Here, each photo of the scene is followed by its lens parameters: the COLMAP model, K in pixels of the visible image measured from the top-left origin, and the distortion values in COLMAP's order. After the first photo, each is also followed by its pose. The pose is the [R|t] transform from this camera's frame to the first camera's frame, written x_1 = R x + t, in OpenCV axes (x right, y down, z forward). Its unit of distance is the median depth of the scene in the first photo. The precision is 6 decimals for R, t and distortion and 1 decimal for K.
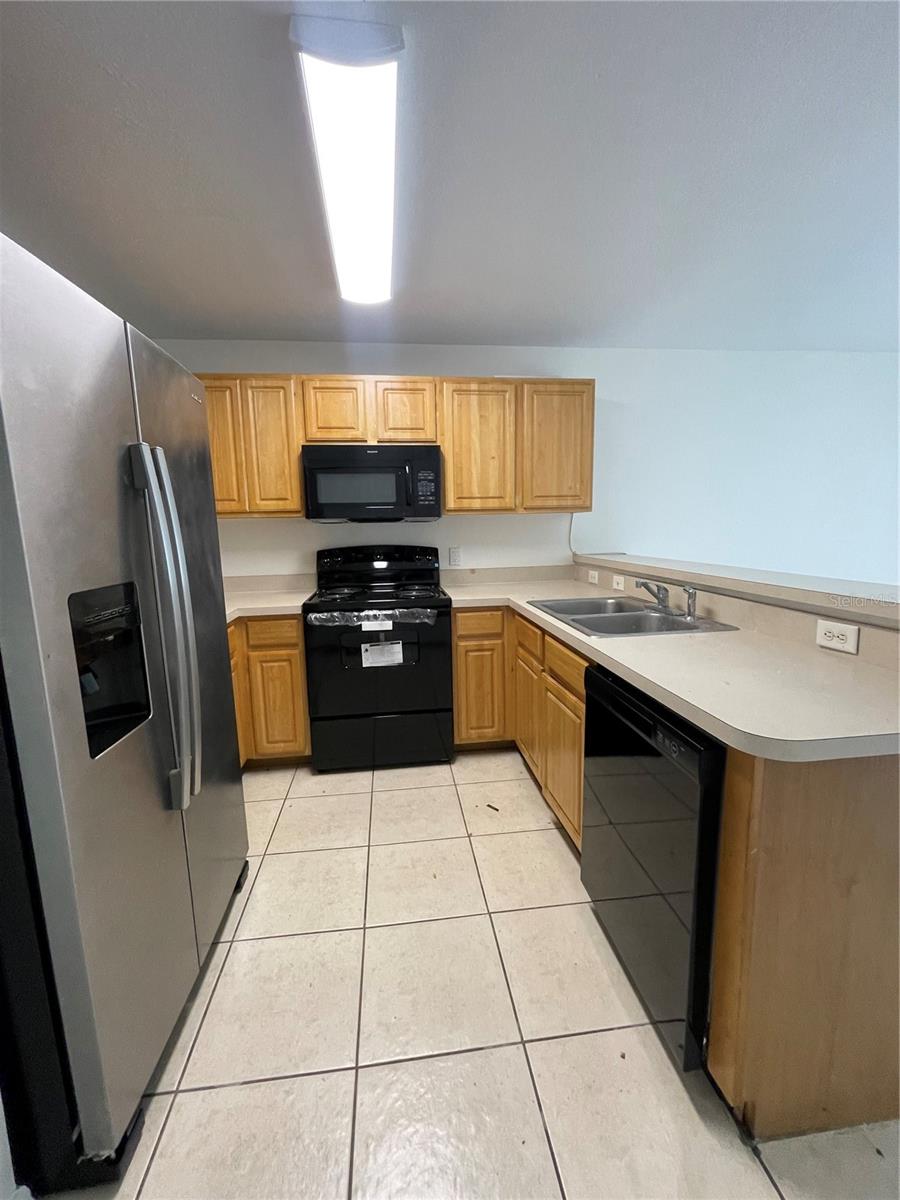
lens RADIAL K [[485.3, 0, 445.8], [0, 485.3, 597.6], [0, 0, 1]] dist [0.000499, 0.000421]
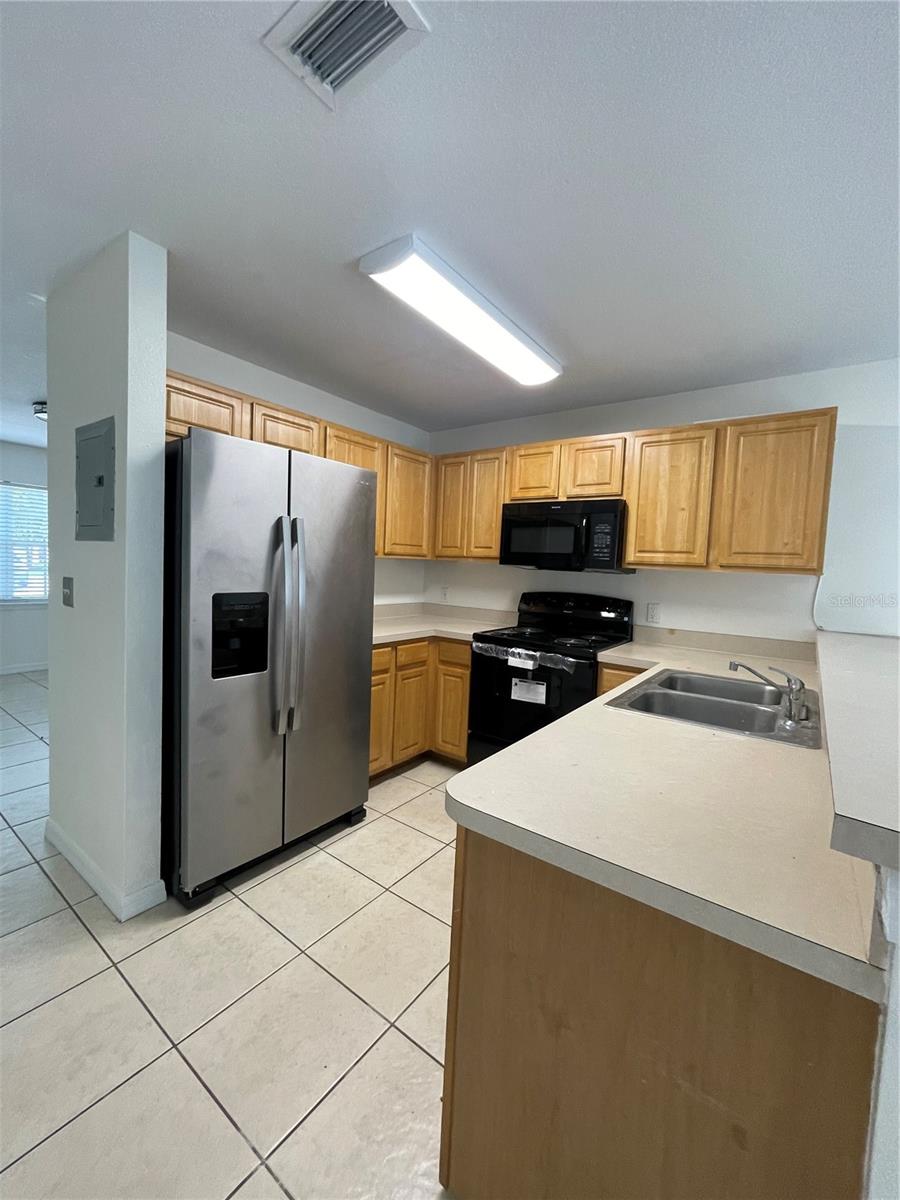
lens RADIAL K [[485.3, 0, 445.8], [0, 485.3, 597.6], [0, 0, 1]] dist [0.000499, 0.000421]
pose [[0.723041, 0.099808, -0.683557, 0.427972], [-0.161707, 0.986469, -0.027011, -0.028457], [0.671612, 0.130066, 0.729397, 0.057405]]
